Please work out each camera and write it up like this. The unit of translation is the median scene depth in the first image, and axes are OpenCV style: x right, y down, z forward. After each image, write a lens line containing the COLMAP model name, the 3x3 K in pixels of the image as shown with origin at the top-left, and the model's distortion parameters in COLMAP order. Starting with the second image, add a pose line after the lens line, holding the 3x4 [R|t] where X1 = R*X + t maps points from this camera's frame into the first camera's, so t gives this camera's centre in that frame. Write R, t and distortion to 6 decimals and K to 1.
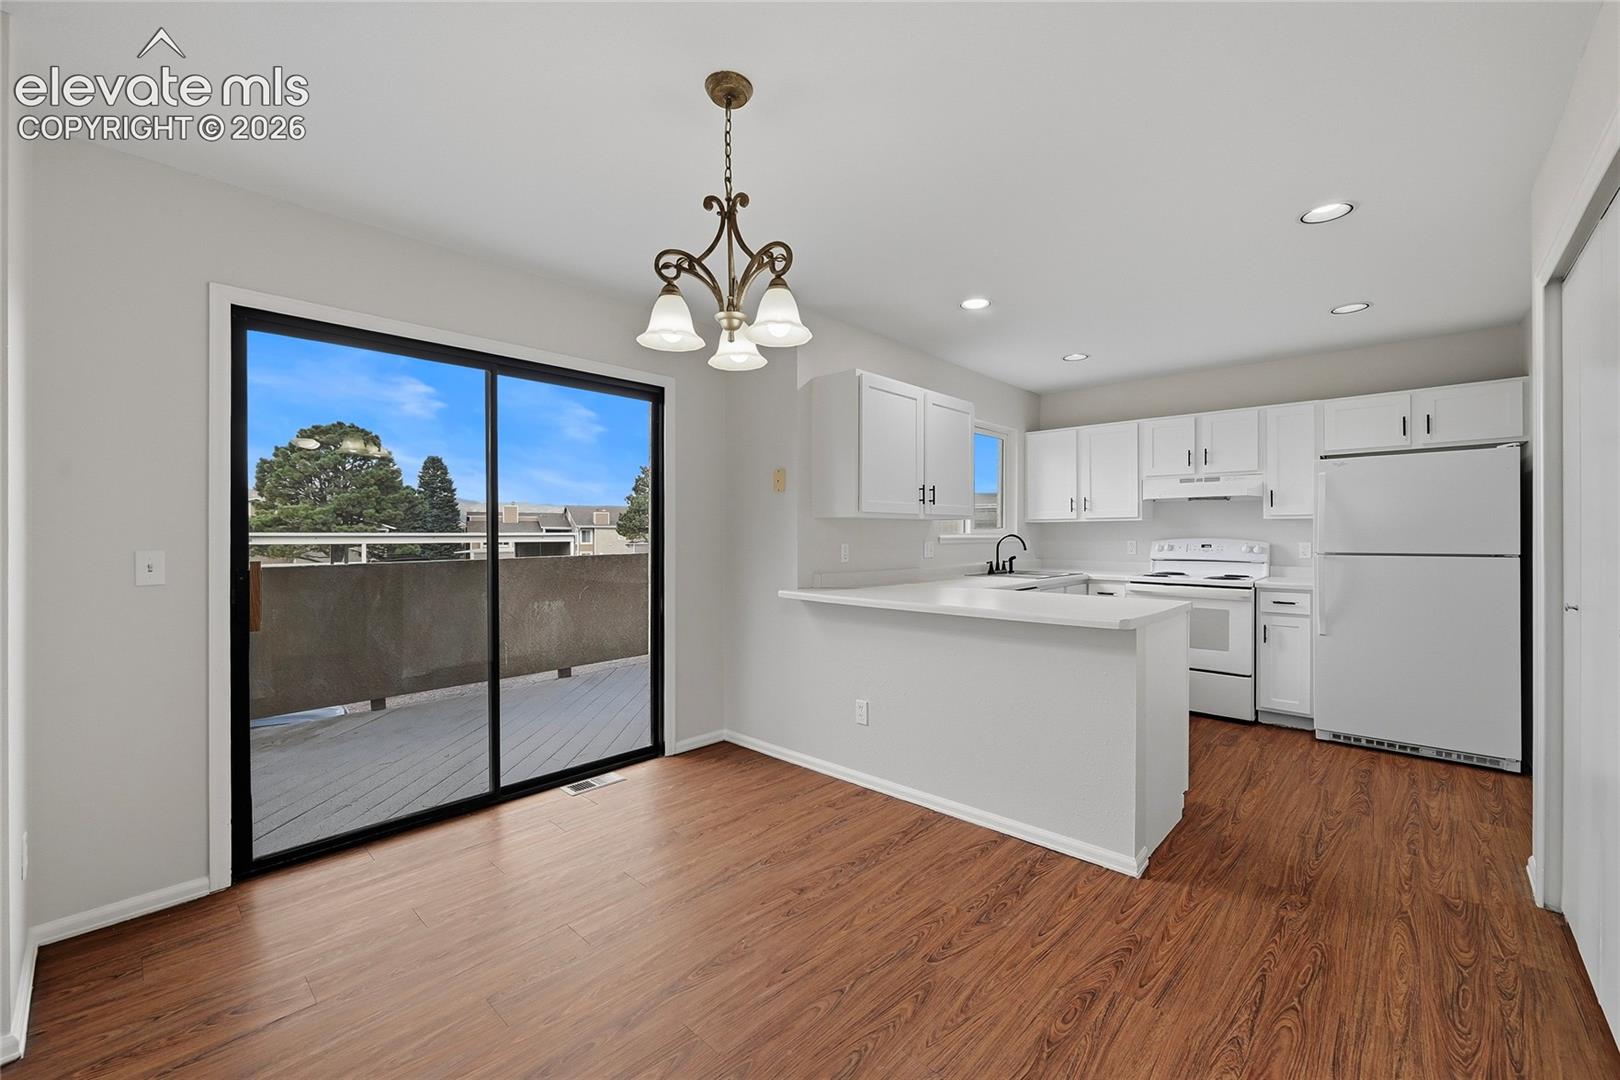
lens RADIAL K [[645.0, 0, 806.6], [0, 645.0, 536.6], [0, 0, 1]] dist [0.002938, -0.001507]
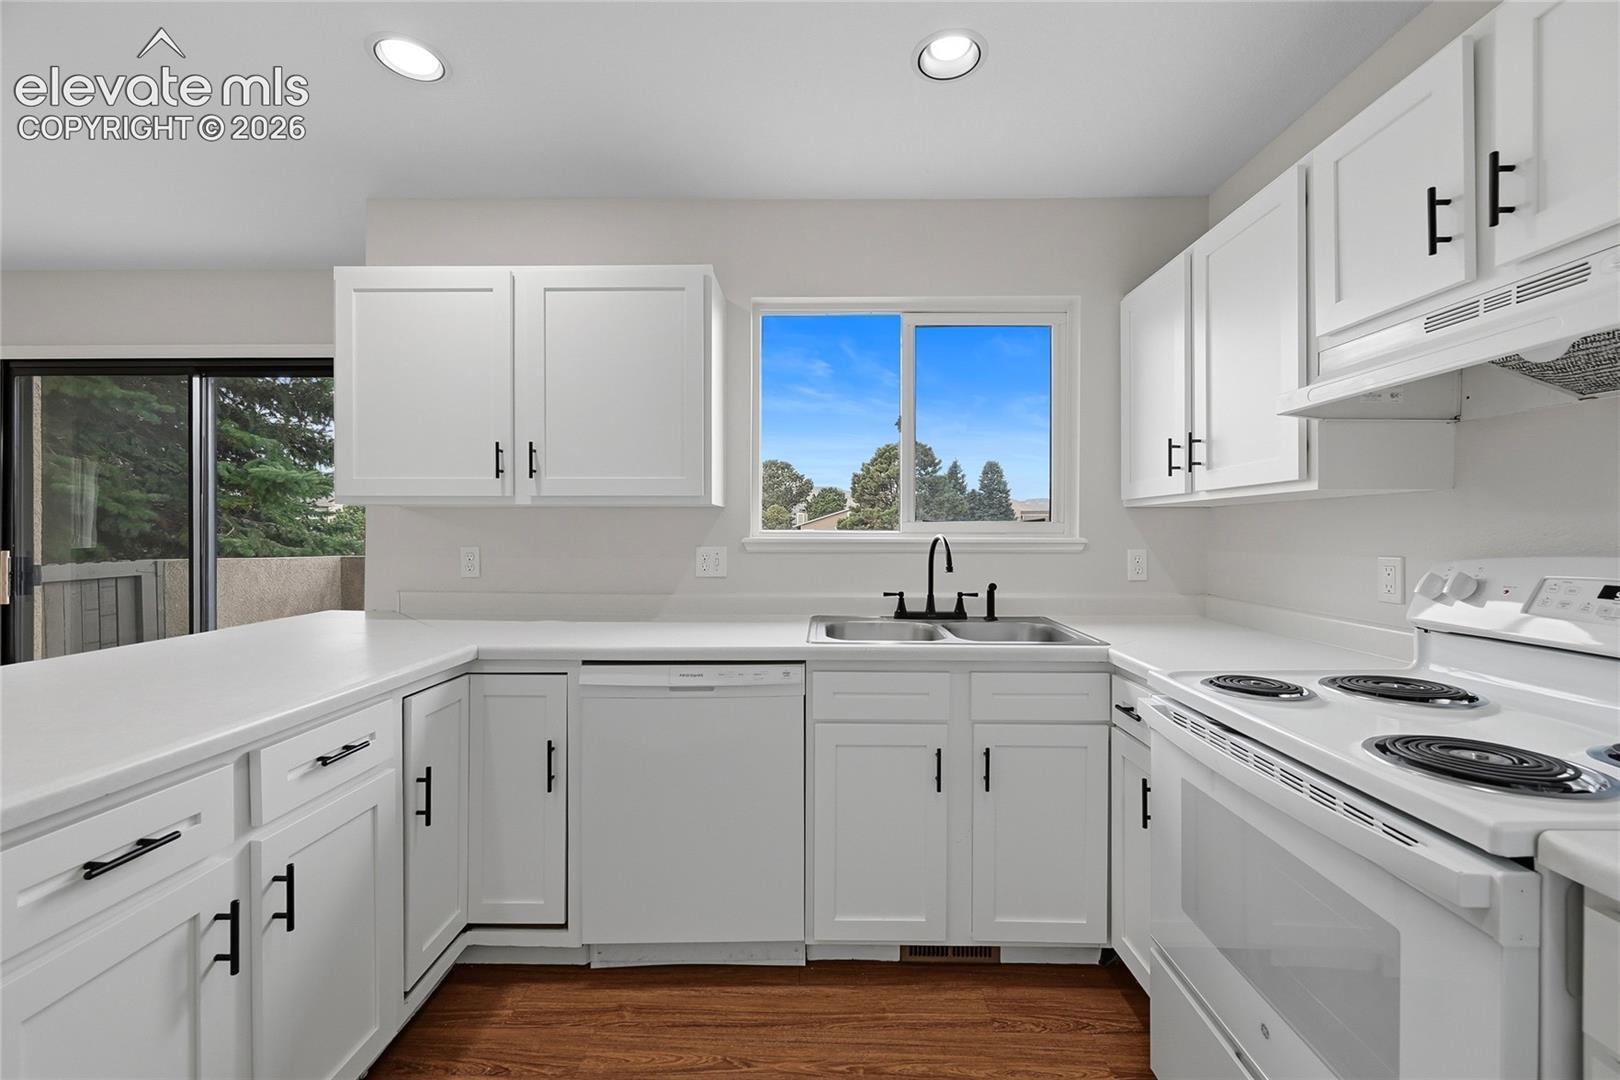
lens RADIAL K [[645.0, 0, 818.9], [0, 645.0, 532.1], [0, 0, 1]] dist [0.002938, -0.001507]
pose [[0.669855, 0.003229, -0.742485, 0.692357], [-0.006292, 0.999979, -0.001328, -0.004683], [0.742465, 0.005562, 0.669862, 0.751974]]
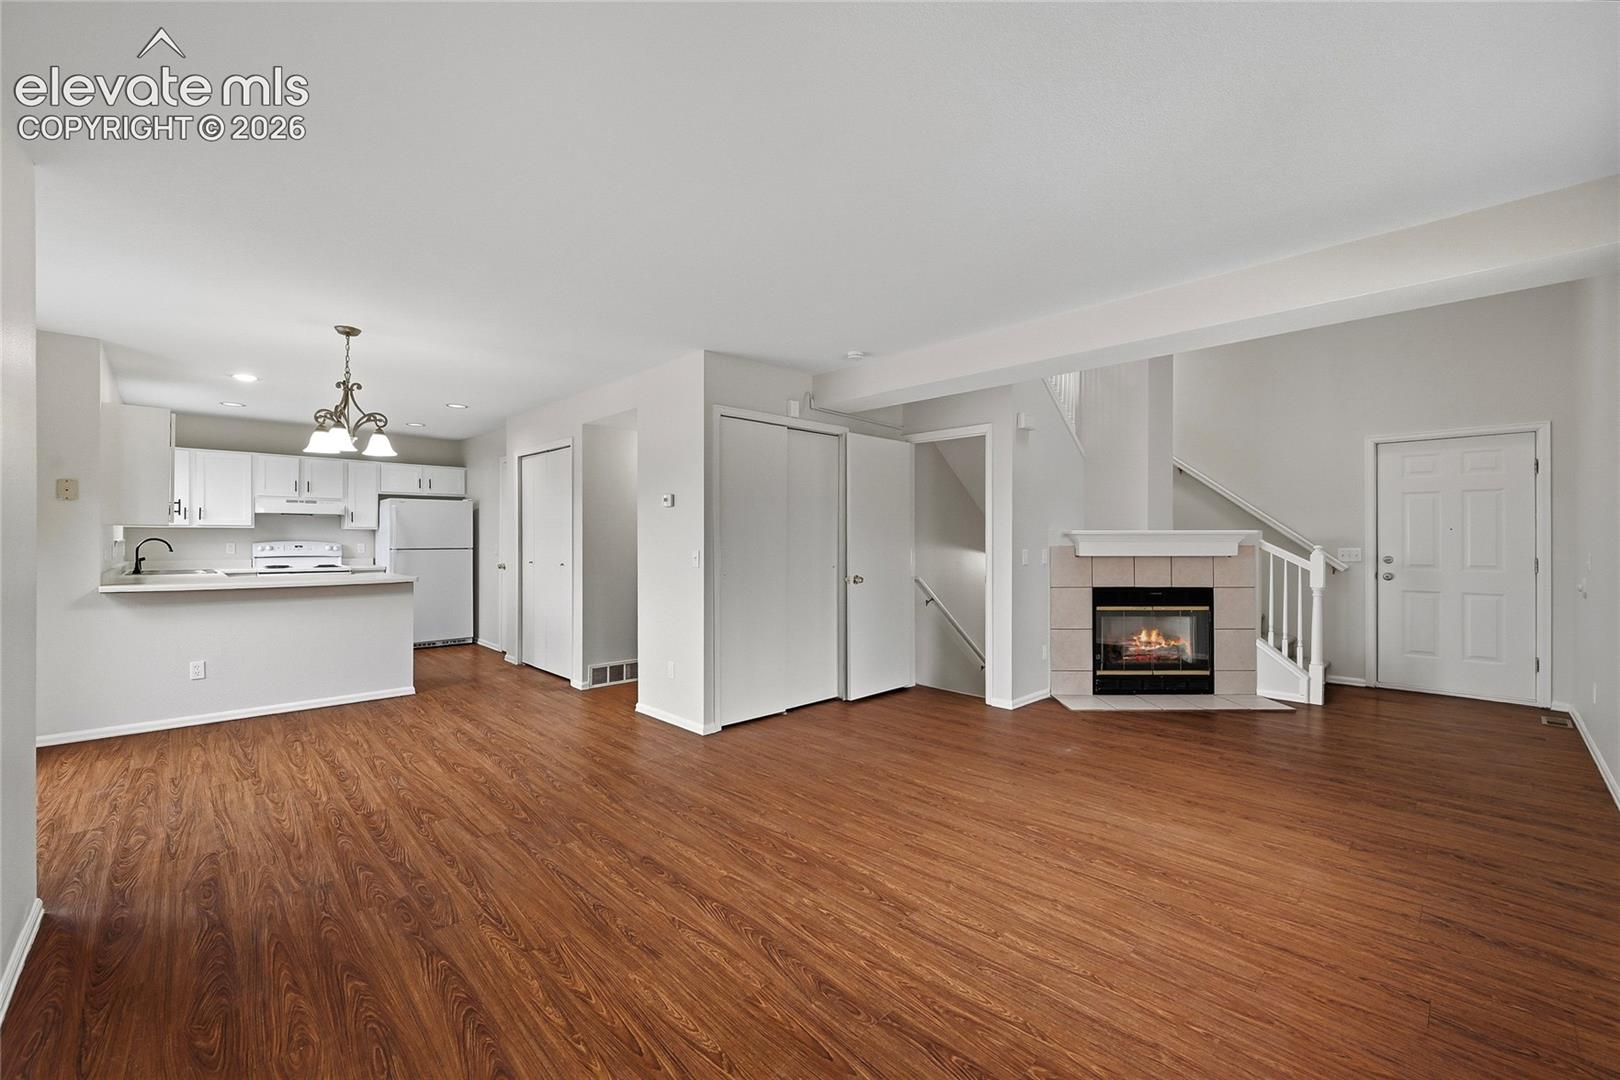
lens RADIAL K [[645.0, 0, 832.8], [0, 645.0, 537.2], [0, 0, 1]] dist [0.002938, -0.001507]
pose [[0.024588, 0.003071, 0.999693, -0.935152], [0.001386, 0.999994, -0.003106, -0.000362], [-0.999697, 0.001462, 0.024584, -0.276719]]
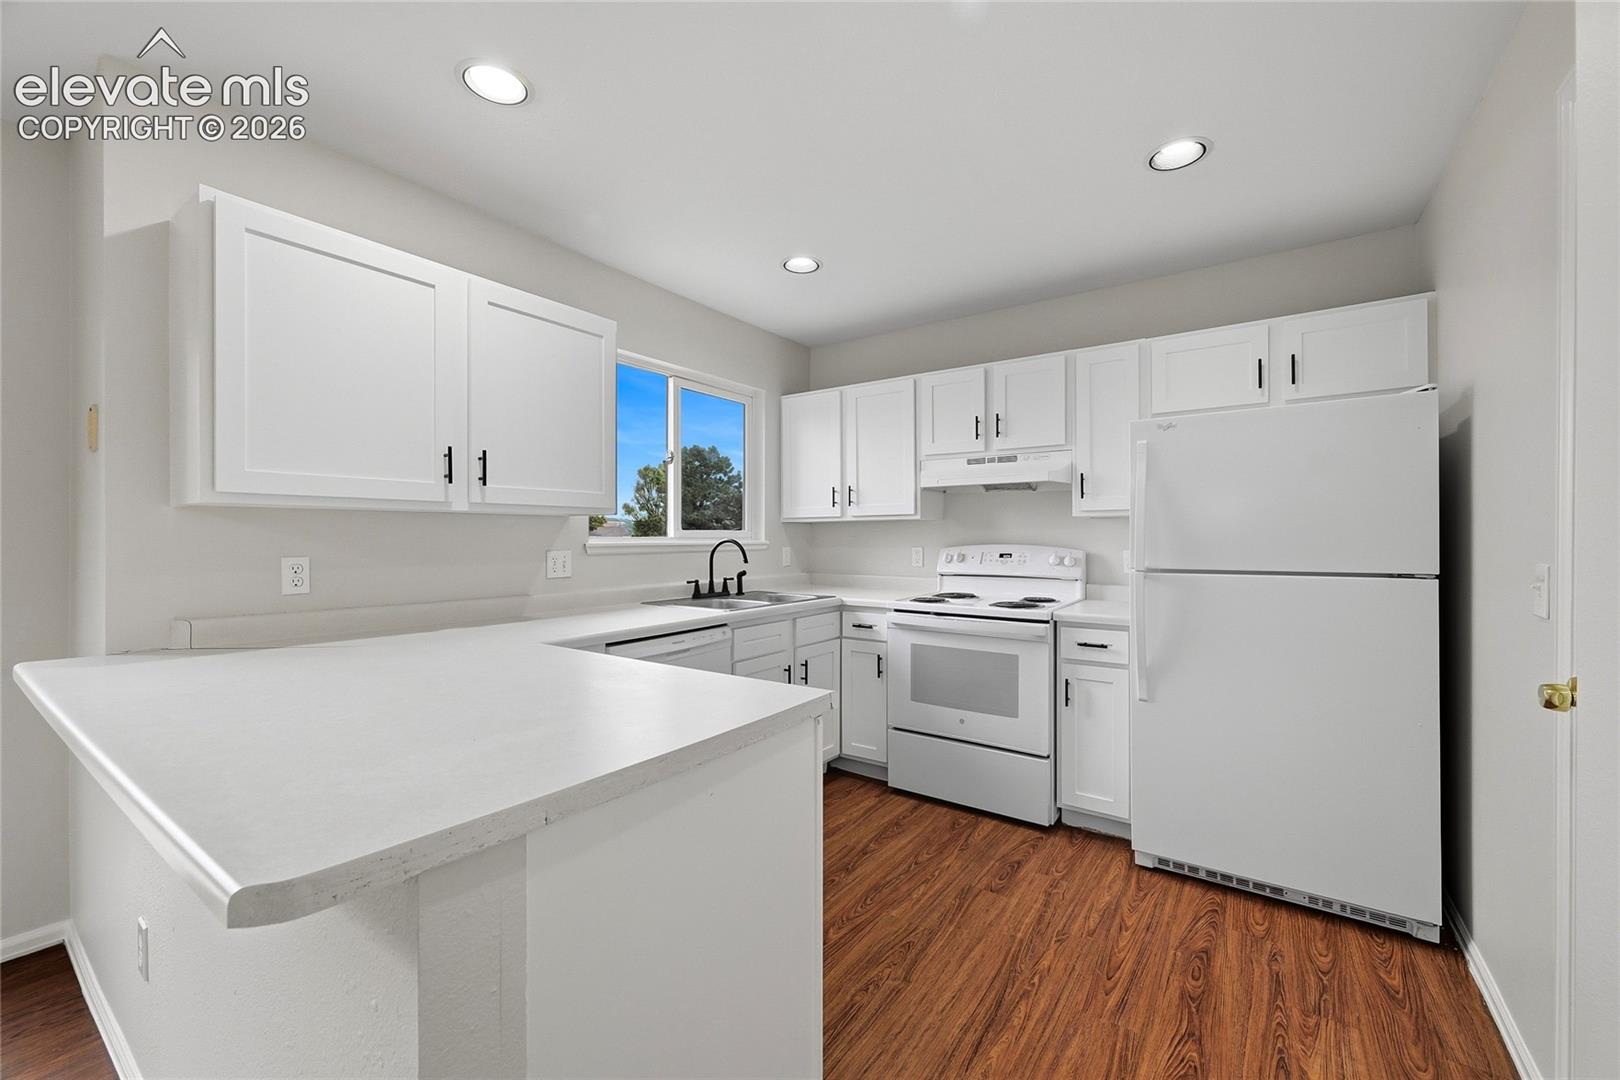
lens RADIAL K [[645.0, 0, 806.4], [0, 645.0, 533.8], [0, 0, 1]] dist [0.002938, -0.001507]
pose [[0.991903, 0.000402, 0.126994, 0.366597], [0.000906, 0.999947, -0.010247, -0.002243], [-0.126991, 0.010279, 0.991851, 0.388281]]
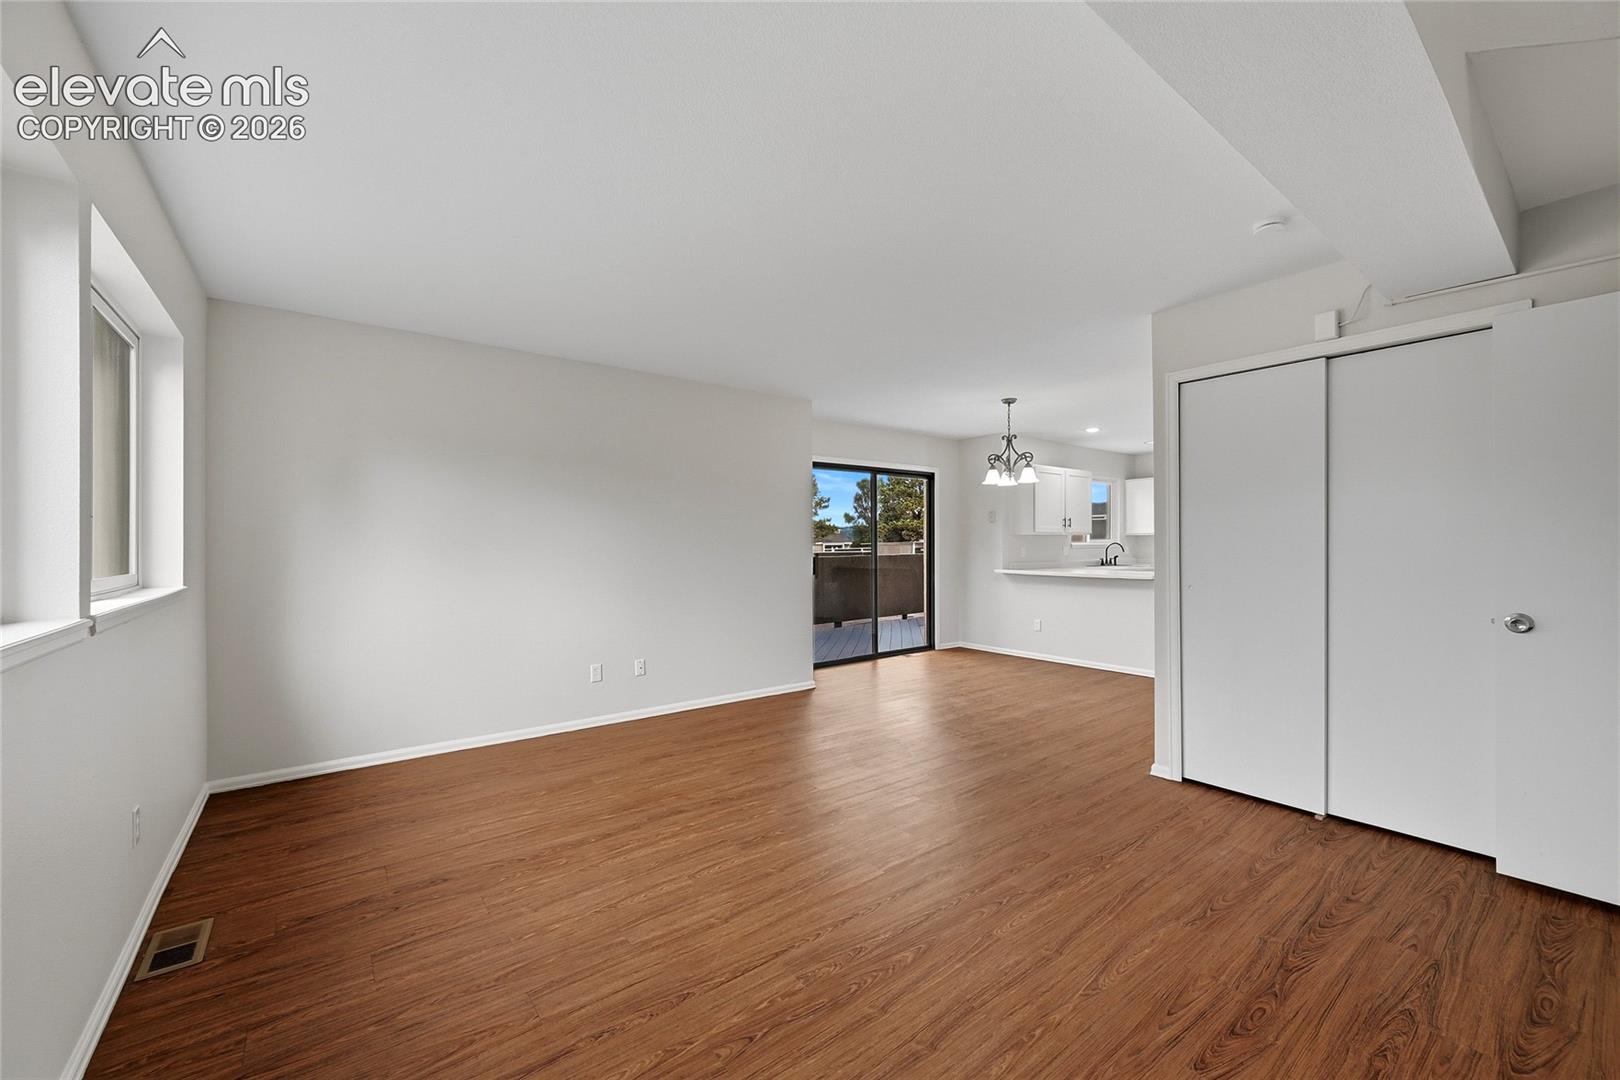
lens RADIAL K [[645.0, 0, 820.5], [0, 645.0, 545.1], [0, 0, 1]] dist [0.002938, -0.001507]
pose [[0.989659, -0.002514, -0.143420, -0.244909], [0.002262, 0.999996, -0.001920, 0.005246], [0.143424, 0.001575, 0.989660, -0.941614]]
